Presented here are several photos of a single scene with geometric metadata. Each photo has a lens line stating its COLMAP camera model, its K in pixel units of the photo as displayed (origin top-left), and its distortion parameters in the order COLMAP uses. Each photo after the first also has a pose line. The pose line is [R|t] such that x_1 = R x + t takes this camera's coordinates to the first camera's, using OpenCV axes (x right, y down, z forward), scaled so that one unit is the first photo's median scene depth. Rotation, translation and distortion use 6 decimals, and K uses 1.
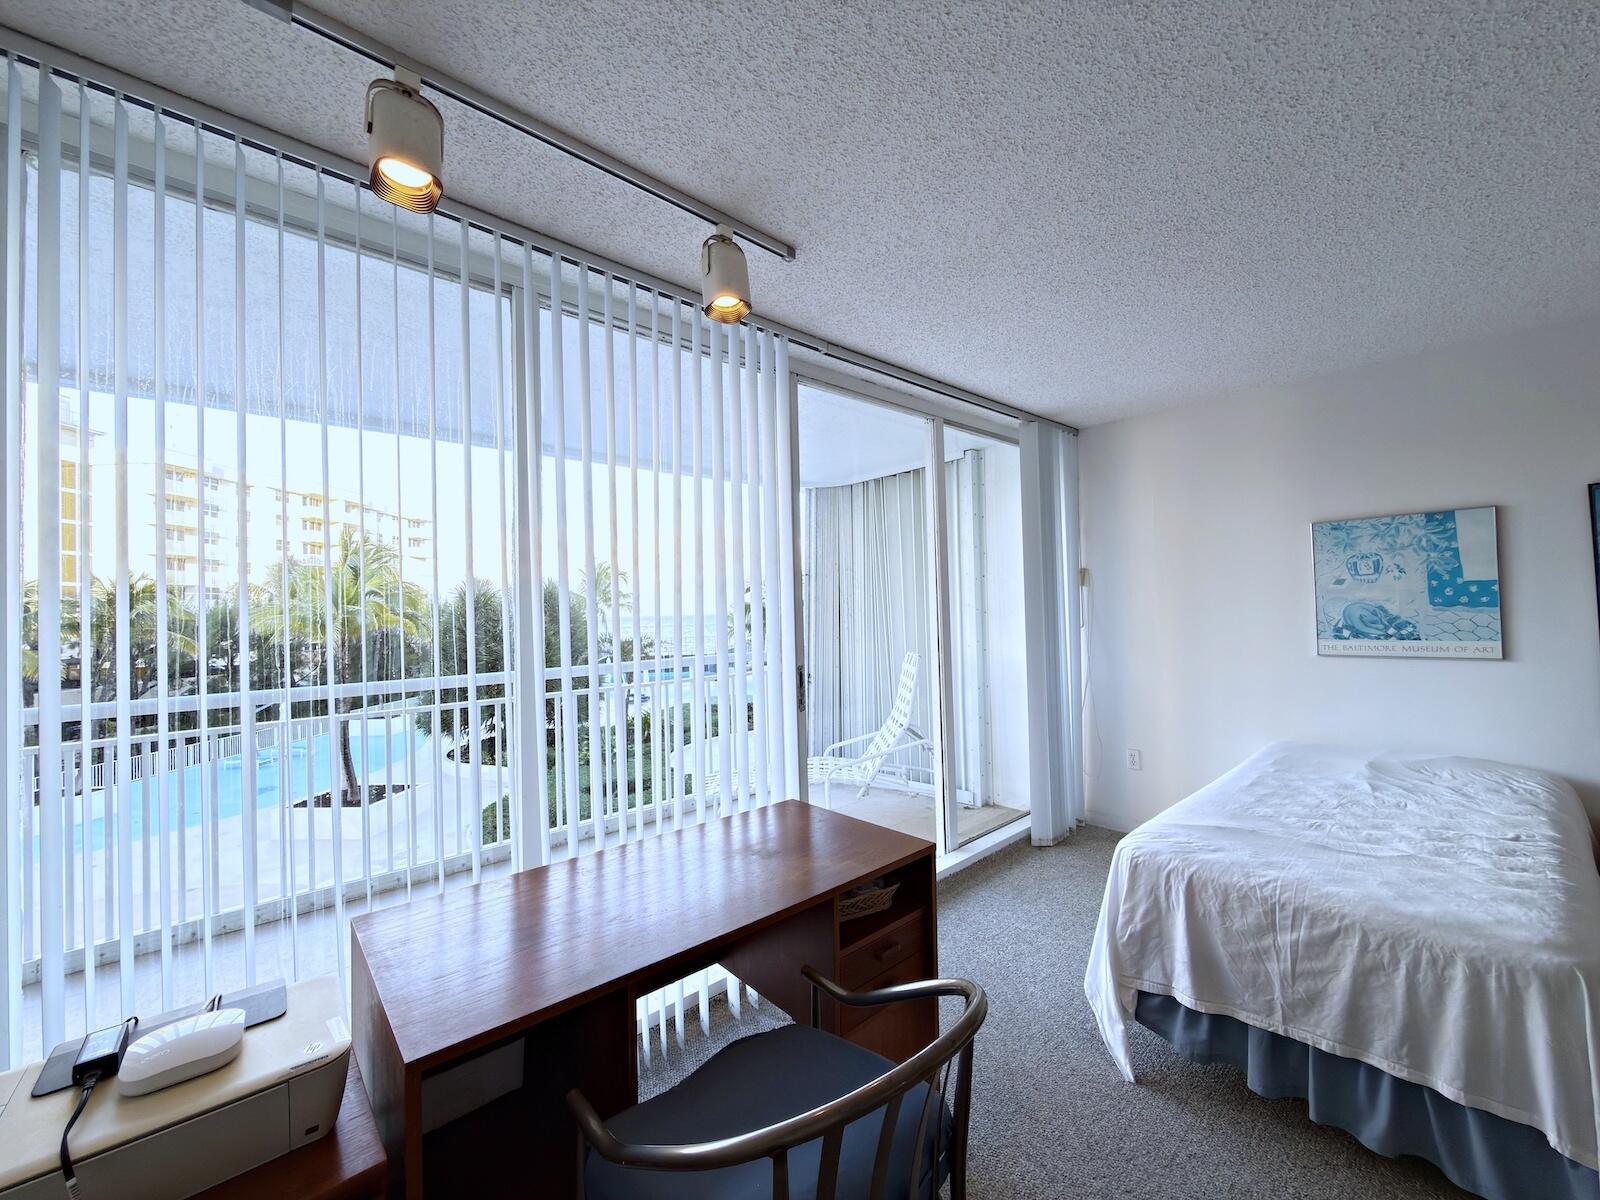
lens RADIAL K [[634.9, 0, 802.9], [0, 634.9, 600.3], [0, 0, 1]] dist [-0.000042, -0.000065]
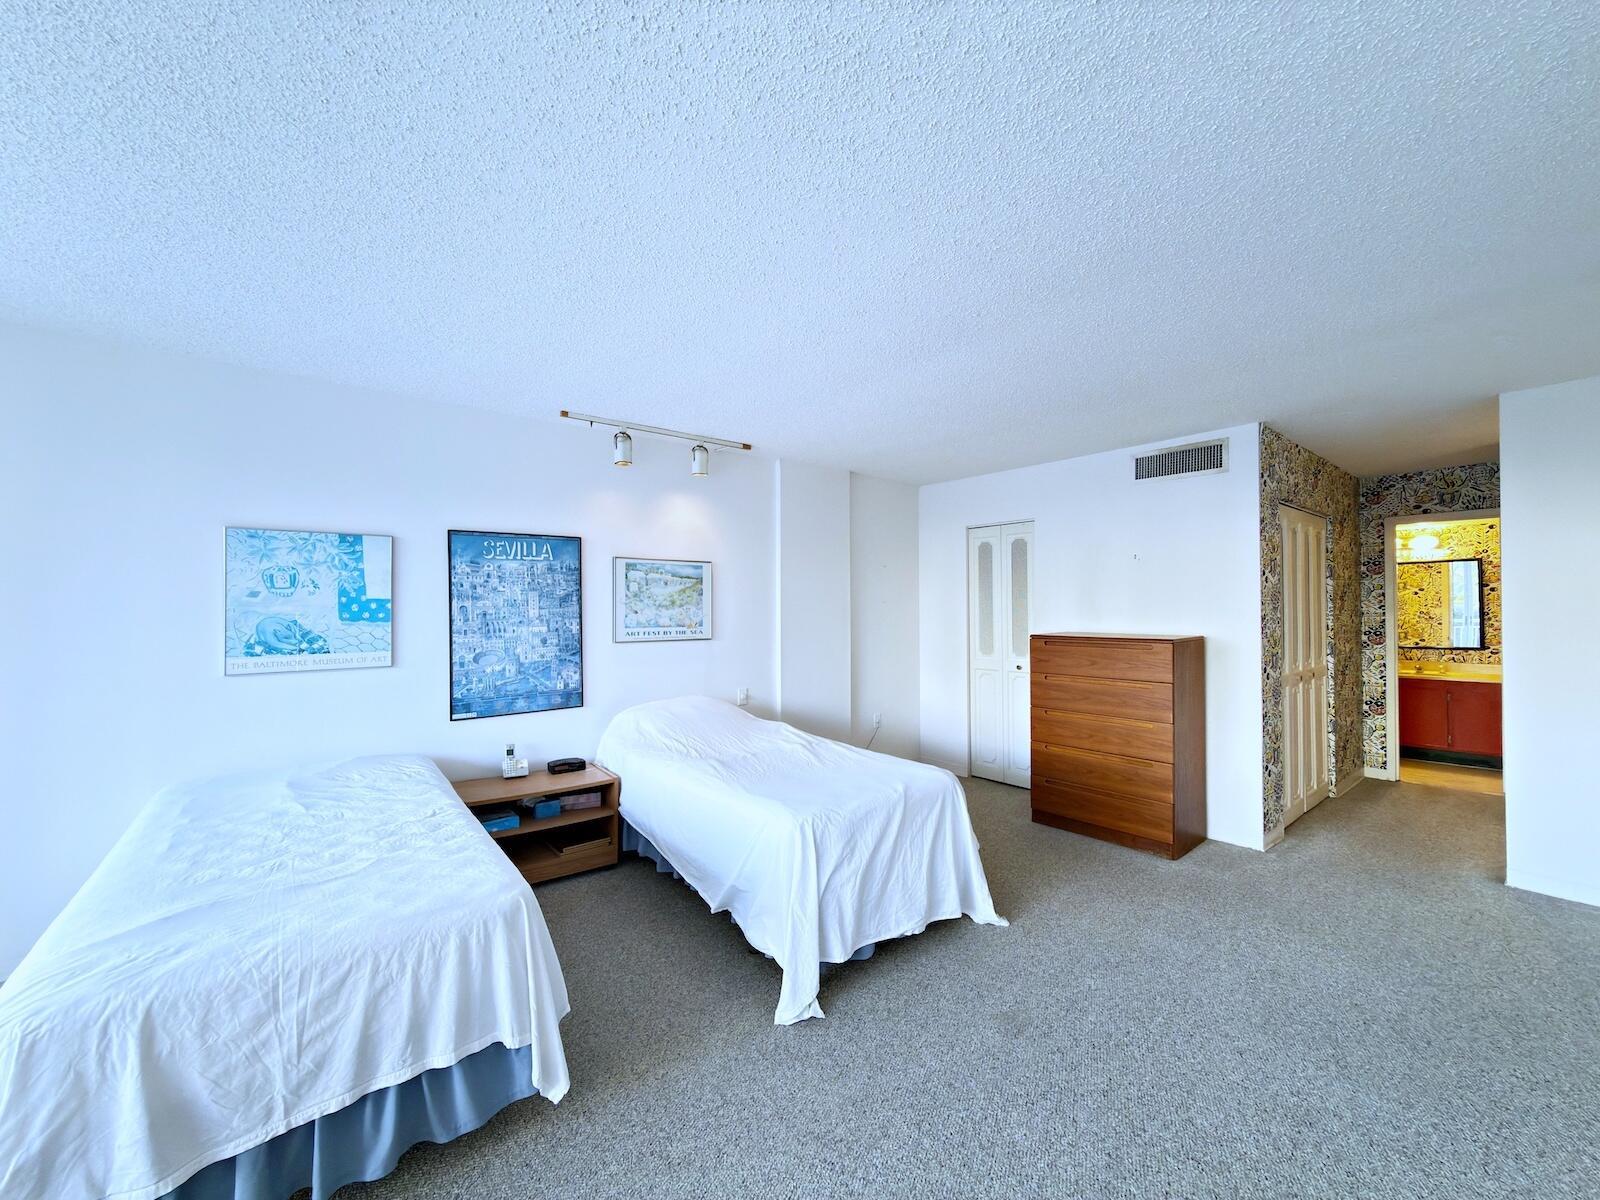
lens RADIAL K [[636.4, 0, 802.8], [0, 636.4, 600.6], [0, 0, 1]] dist [-0.000532, 0.000151]
pose [[0.056458, 0.038604, 0.997658, -0.055160], [-0.013361, 0.999192, -0.037907, 0.007569], [-0.998316, -0.011190, 0.056928, 0.233073]]
